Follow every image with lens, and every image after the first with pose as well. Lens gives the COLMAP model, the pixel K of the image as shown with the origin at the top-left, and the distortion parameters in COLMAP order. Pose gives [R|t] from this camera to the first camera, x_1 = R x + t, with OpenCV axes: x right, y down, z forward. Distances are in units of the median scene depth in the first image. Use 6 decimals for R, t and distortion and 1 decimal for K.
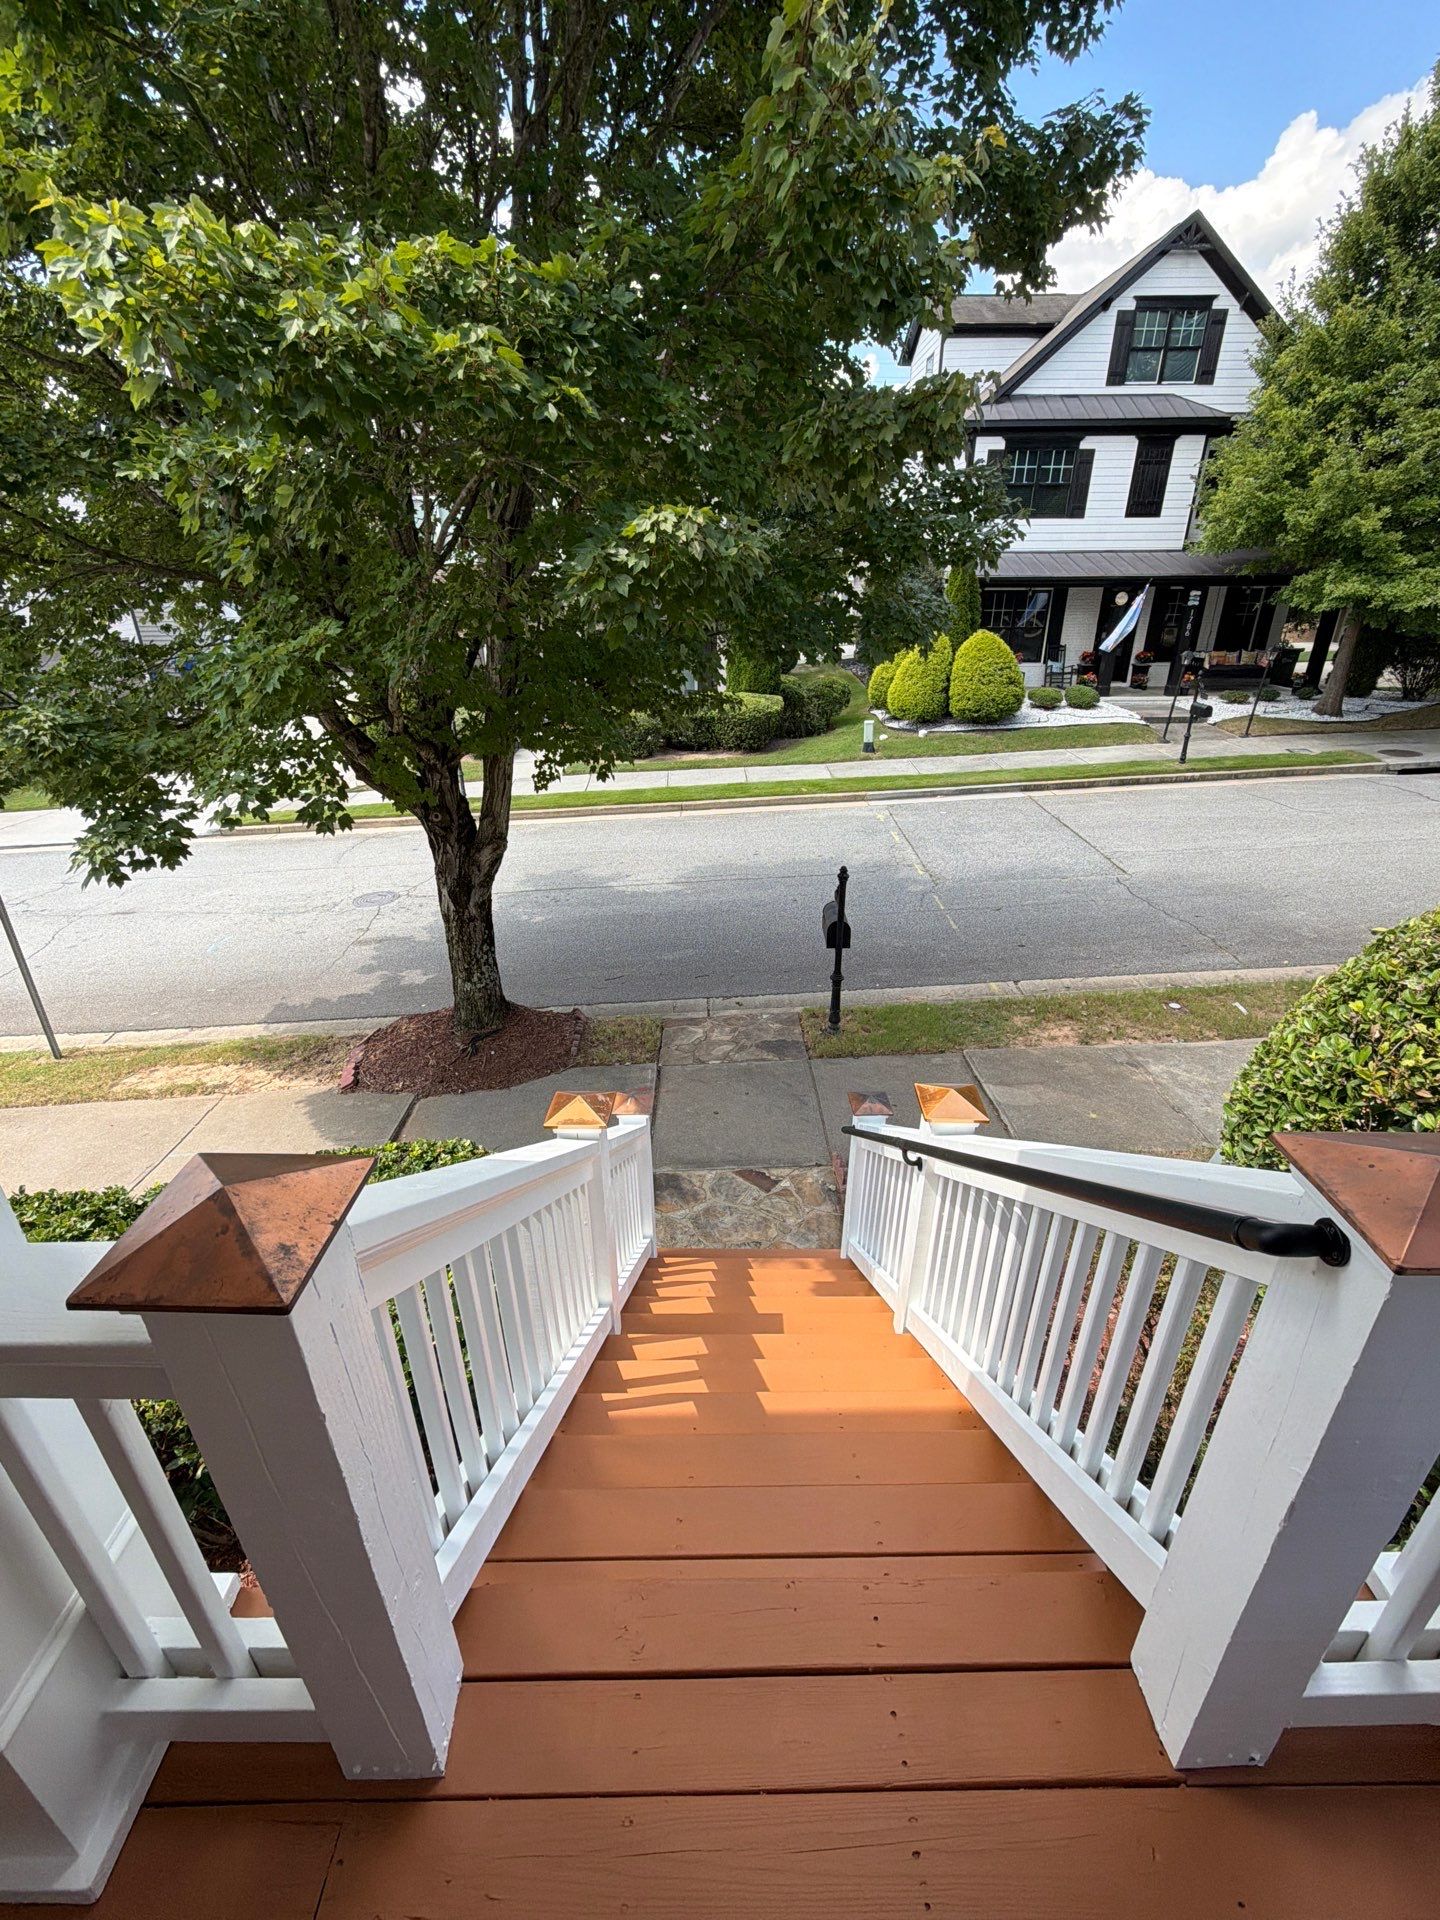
lens RADIAL K [[827.4, 0, 694.2], [0, 827.4, 969.7], [0, 0, 1]] dist [0.000920, -0.000456]
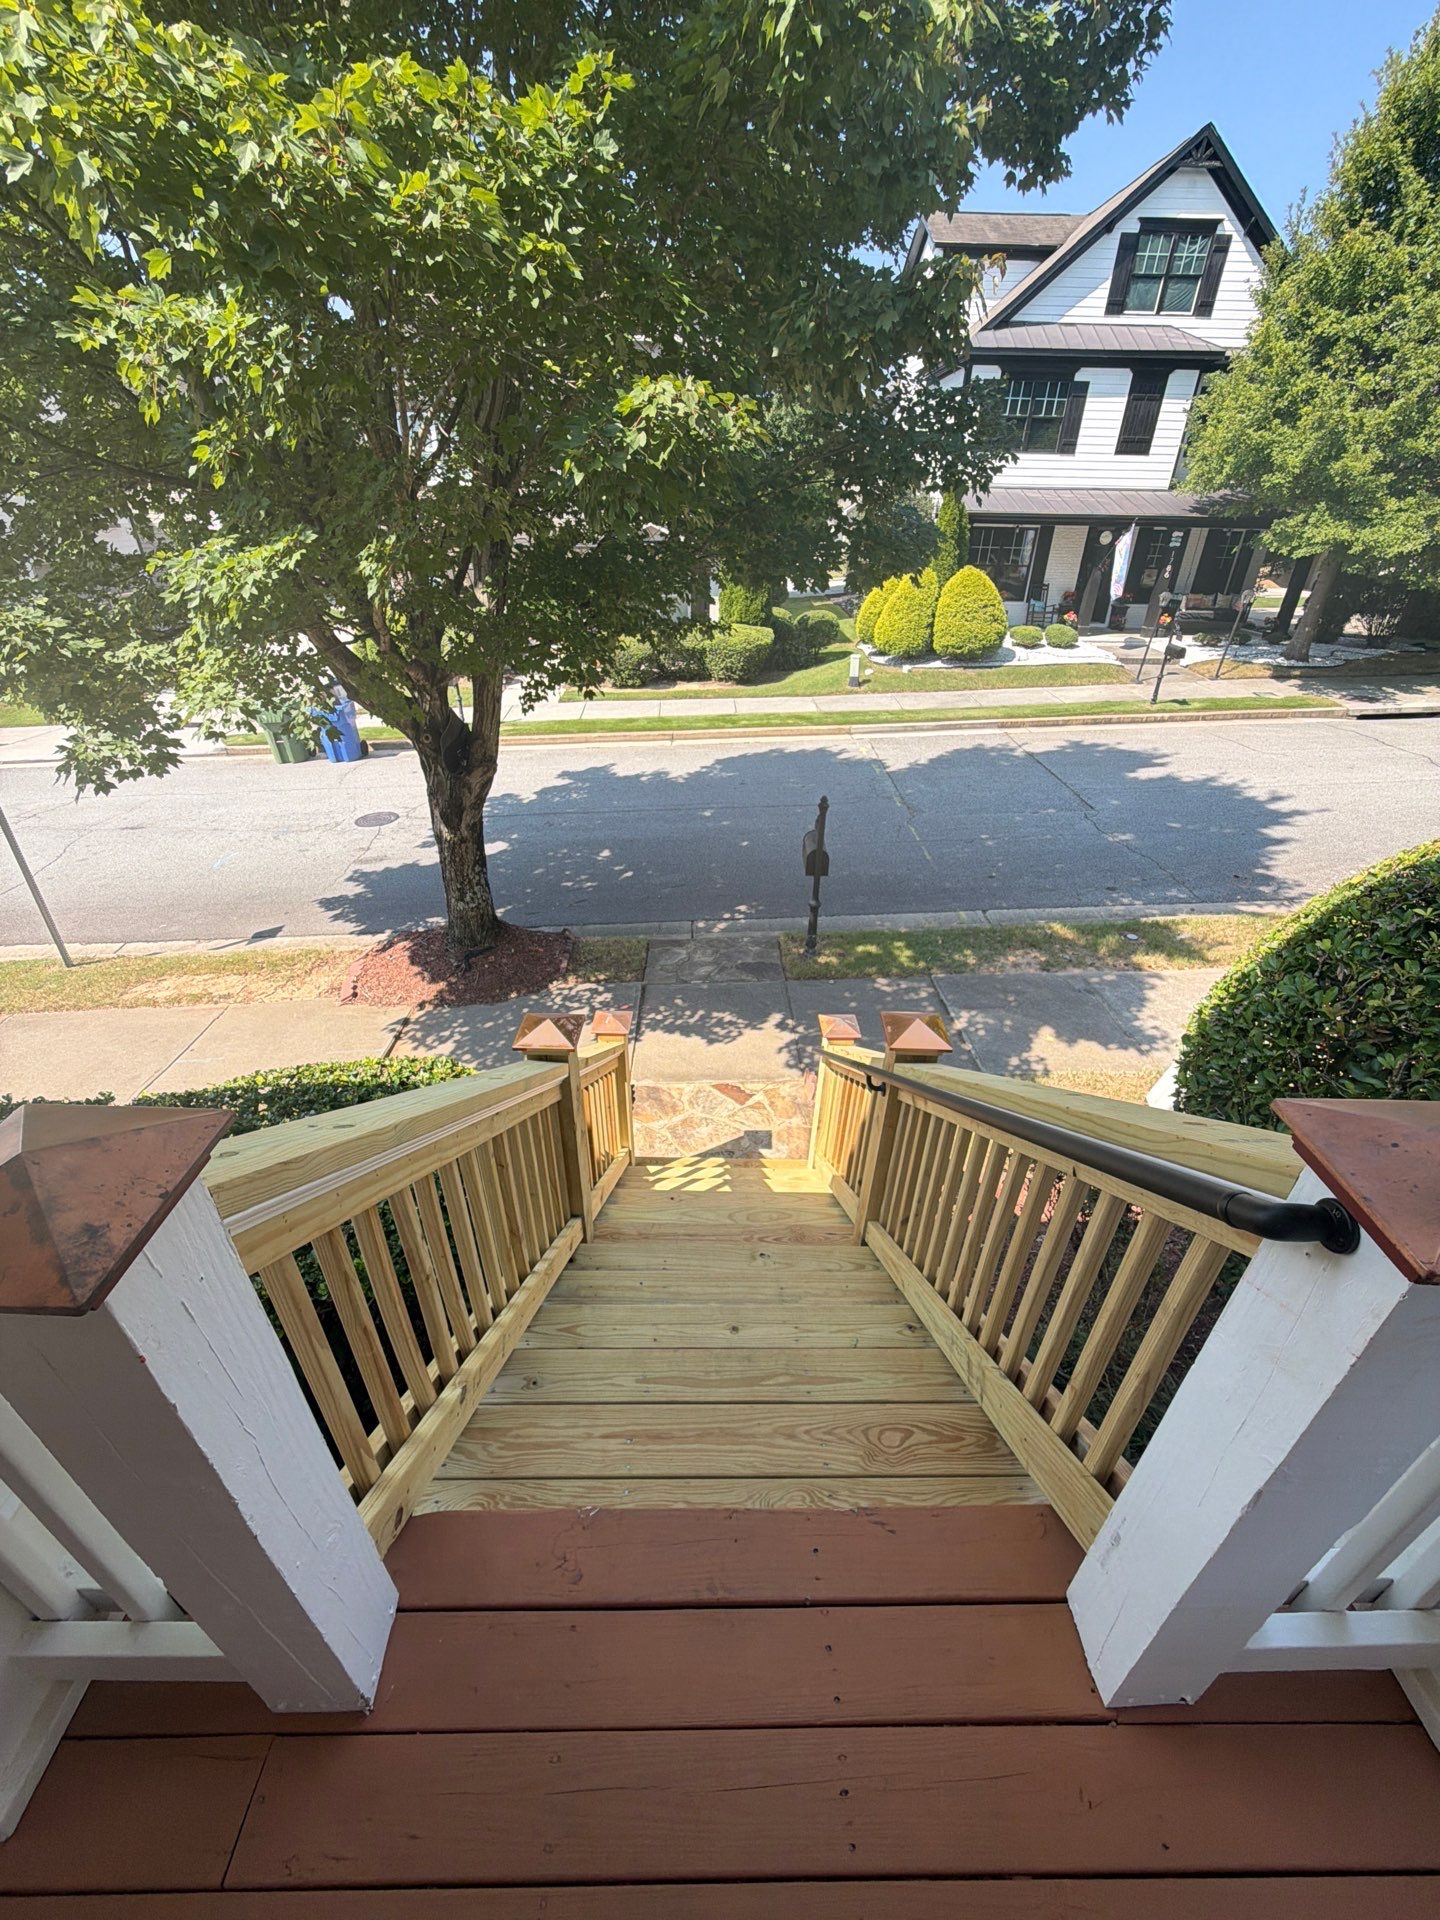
lens RADIAL K [[768.4, 0, 696.1], [0, 768.4, 965.5], [0, 0, 1]] dist [-0.000071, 0.000399]
pose [[0.999705, 0.018439, 0.015835, 0.009101], [-0.019838, 0.995438, 0.093330, -0.000795], [-0.014042, -0.093616, 0.995509, 0.027779]]
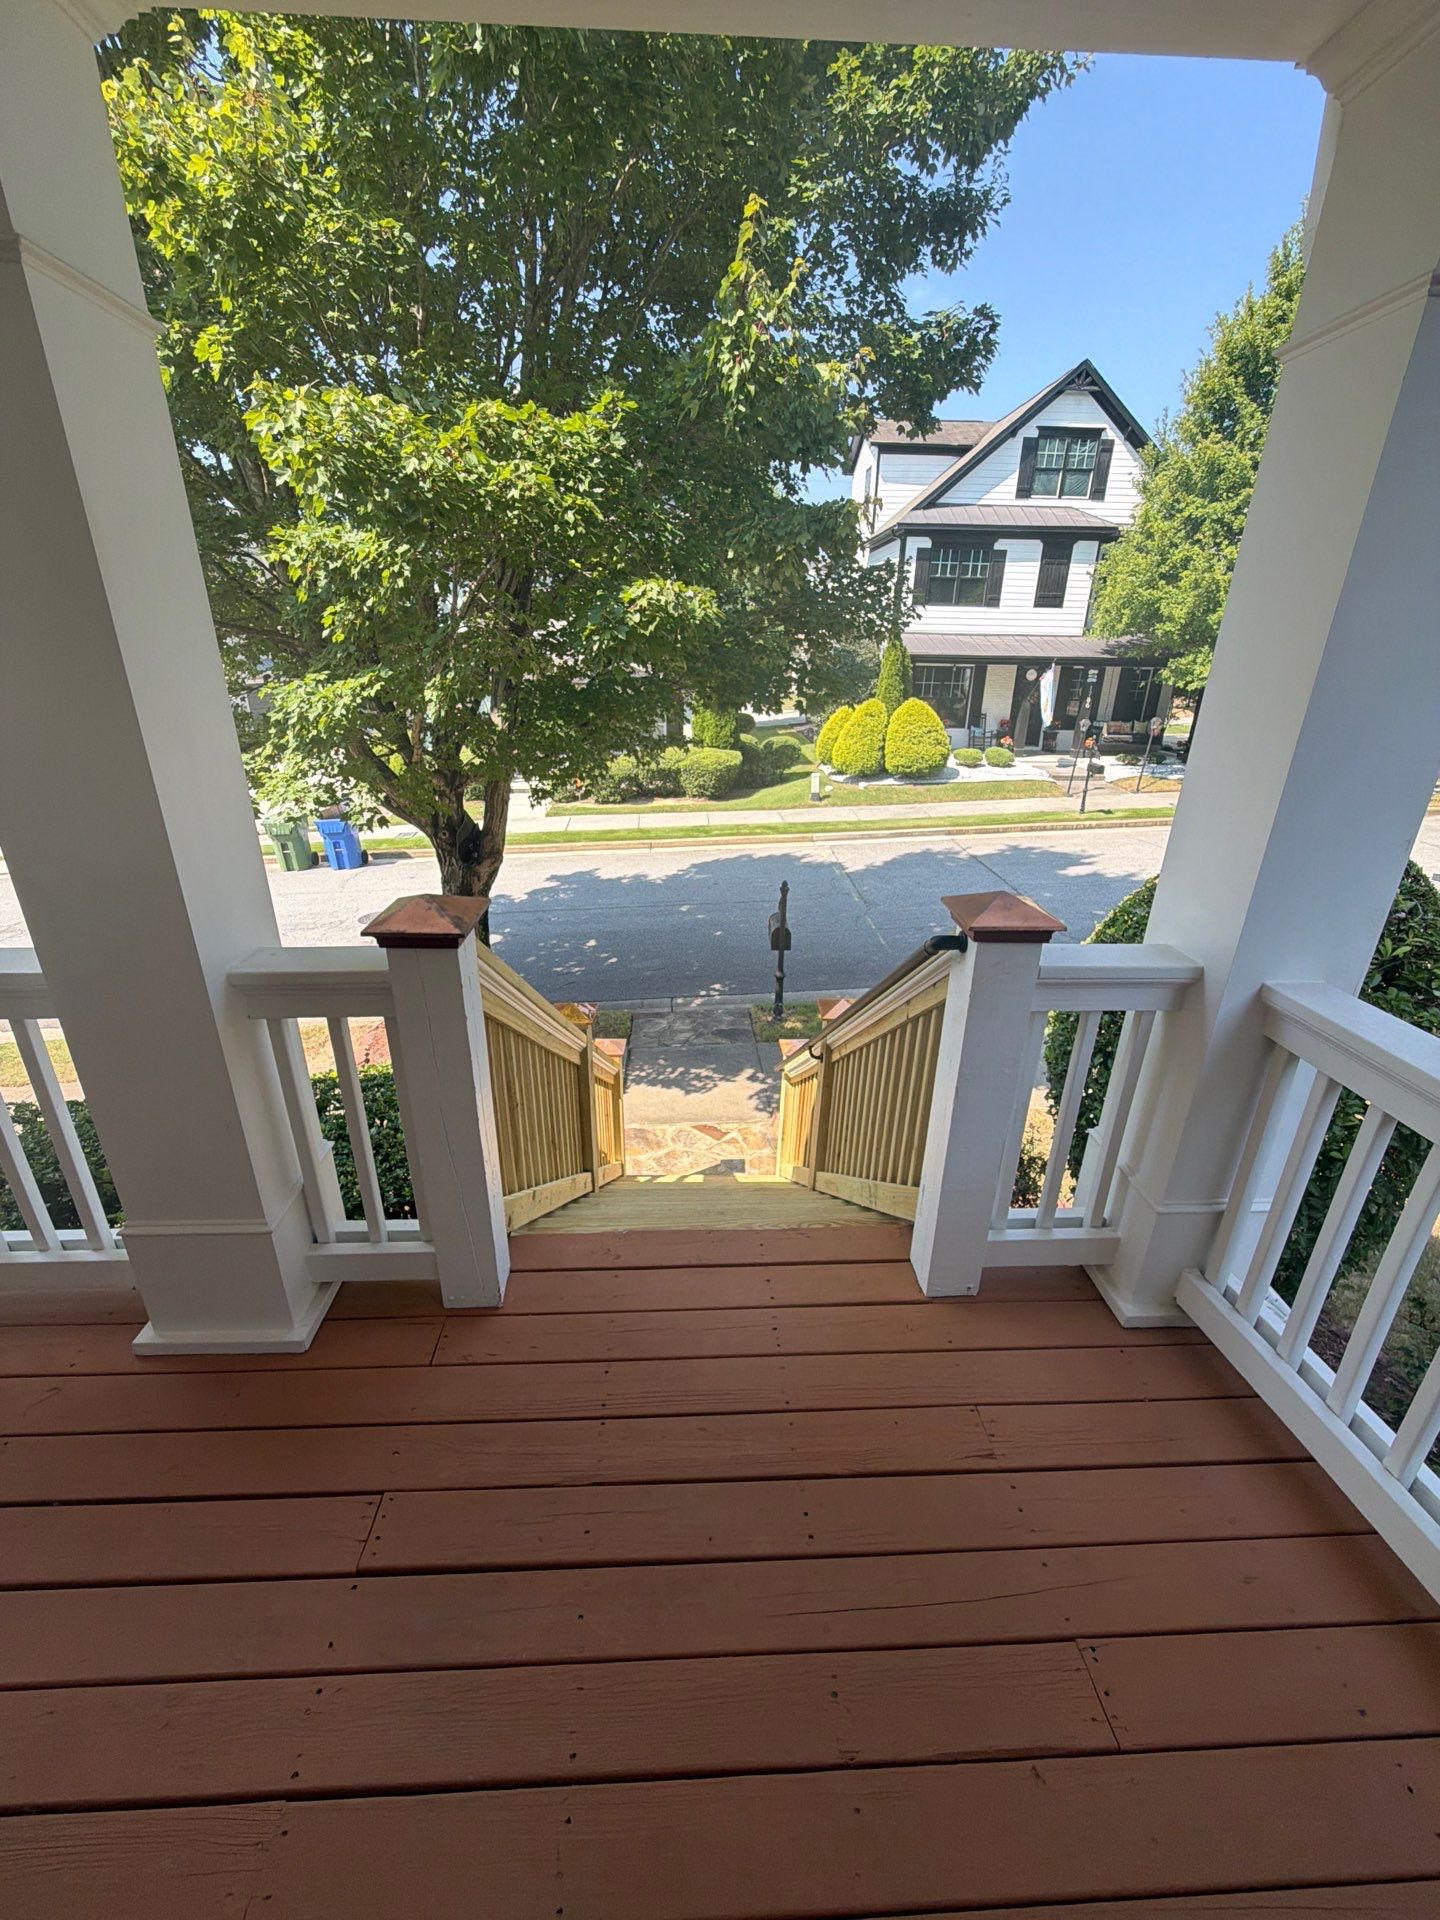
lens RADIAL K [[768.4, 0, 689.9], [0, 768.4, 963.6], [0, 0, 1]] dist [-0.000071, 0.000399]
pose [[0.999281, 0.011196, 0.036231, 0.003169], [-0.009168, 0.998408, -0.055661, 0.060177], [-0.036796, 0.055289, 0.997792, -0.107162]]
